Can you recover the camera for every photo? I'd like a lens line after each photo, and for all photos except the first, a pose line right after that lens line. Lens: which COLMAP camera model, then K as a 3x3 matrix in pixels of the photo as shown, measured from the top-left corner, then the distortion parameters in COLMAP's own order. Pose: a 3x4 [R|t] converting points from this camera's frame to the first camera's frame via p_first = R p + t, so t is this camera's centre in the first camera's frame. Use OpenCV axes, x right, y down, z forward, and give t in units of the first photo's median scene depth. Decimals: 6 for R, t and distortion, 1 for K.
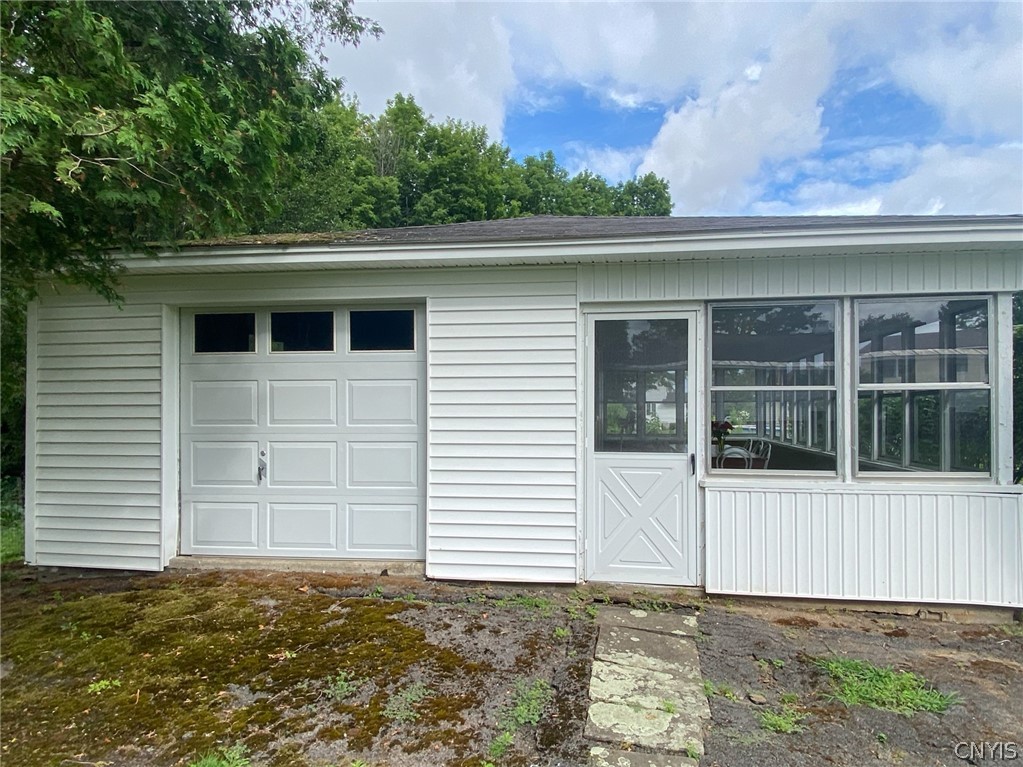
lens RADIAL K [[566.4, 0, 521.6], [0, 566.4, 387.3], [0, 0, 1]] dist [0.034474, -0.024184]
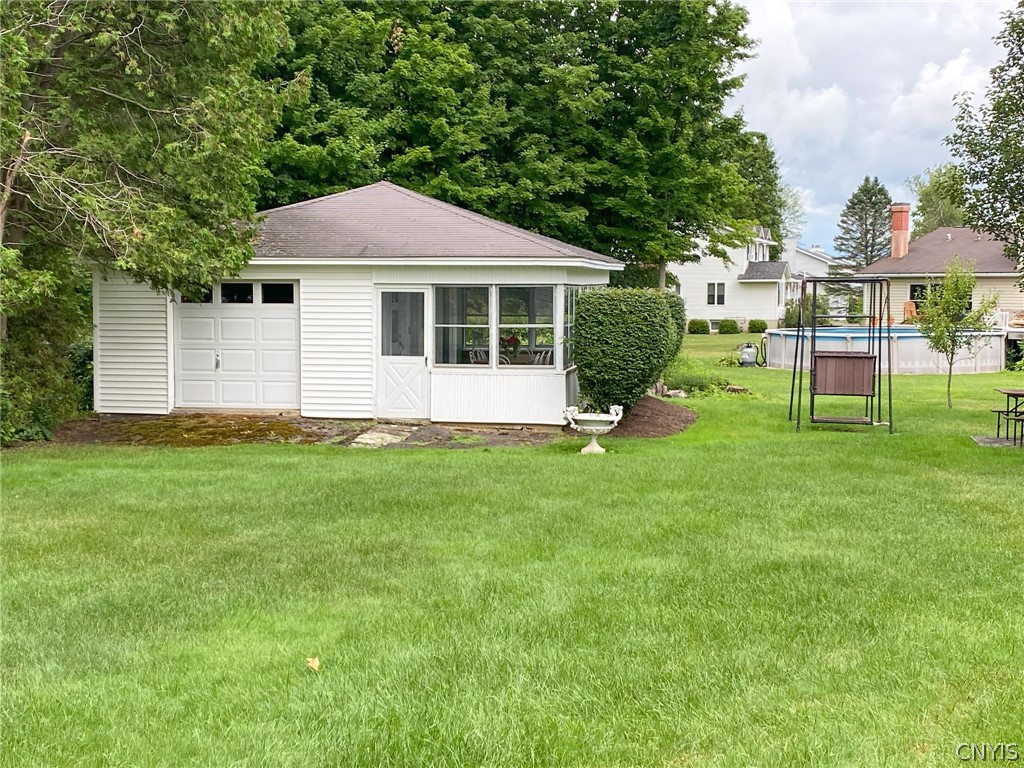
lens RADIAL K [[1447.0, 0, 514.7], [0, 1447.0, 385.1], [0, 0, 1]] dist [-0.036998, 0.000000]
pose [[0.999332, 0.009916, -0.035171, 0.772267], [-0.006312, 0.994854, 0.101124, -0.303558], [0.035993, -0.100834, 0.994252, -4.080653]]
